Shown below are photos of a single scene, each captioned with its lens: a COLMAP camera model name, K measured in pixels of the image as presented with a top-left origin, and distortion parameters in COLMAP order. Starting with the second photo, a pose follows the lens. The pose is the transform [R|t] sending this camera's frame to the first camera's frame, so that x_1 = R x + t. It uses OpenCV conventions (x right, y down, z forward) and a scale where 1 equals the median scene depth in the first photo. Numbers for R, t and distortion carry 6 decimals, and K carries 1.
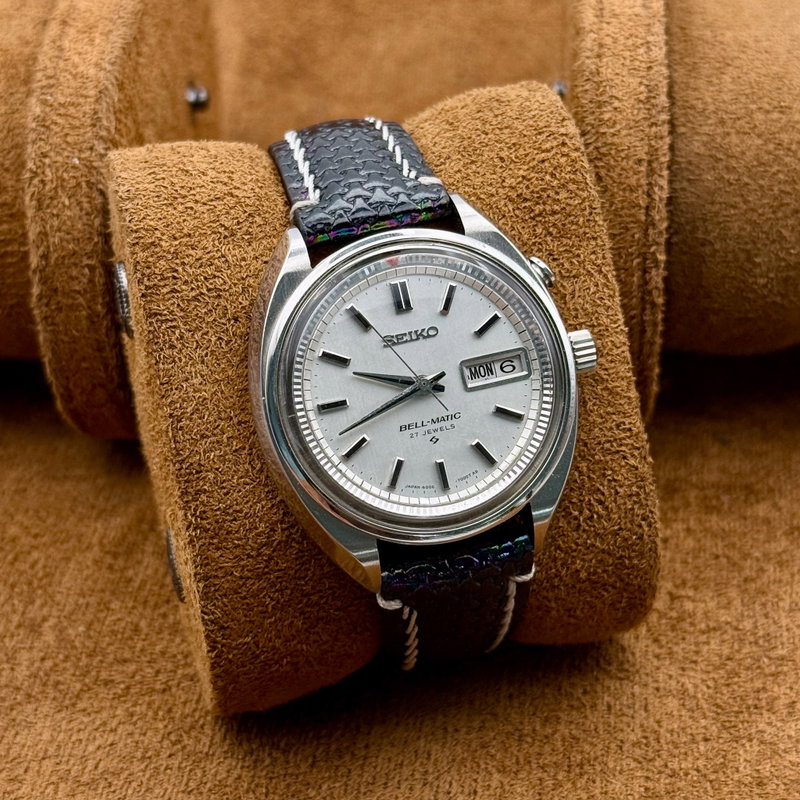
lens RADIAL K [[1929.9, 0, 400.0], [0, 1929.9, 400.0], [0, 0, 1]] dist [-0.026568, -0.455105]
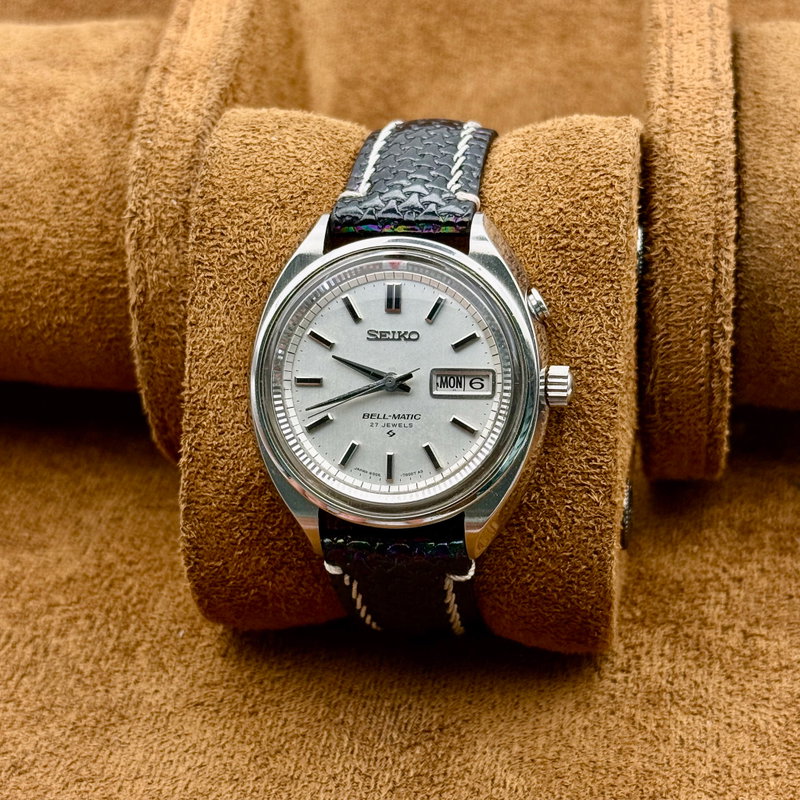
lens RADIAL K [[1929.9, 0, 400.0], [0, 1929.9, 400.0], [0, 0, 1]] dist [-0.026568, -0.455105]
pose [[0.923183, 0.241520, -0.298999, 0.331296], [-0.218772, 0.969794, 0.107886, -0.112030], [0.316024, -0.034186, 0.948135, -0.028349]]
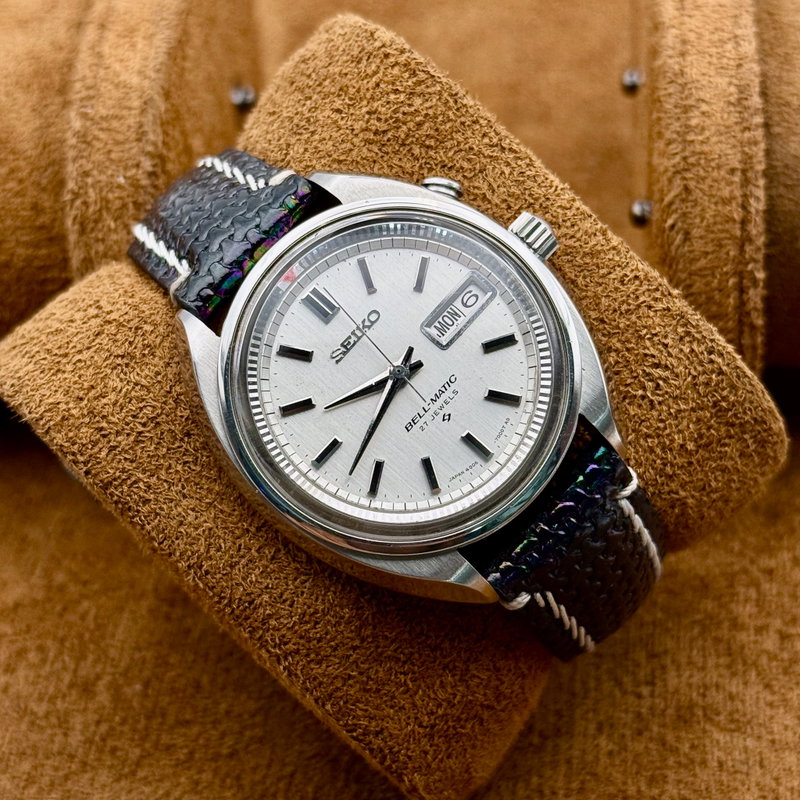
lens RADIAL K [[1900.2, 0, 399.4], [0, 1900.2, 417.3], [0, 0, 1]] dist [0.070447, -0.209233]
pose [[0.814680, -0.575133, -0.074287, 0.061551], [0.573339, 0.818042, -0.045709, 0.045925], [0.087059, -0.005354, 0.996189, 0.144704]]
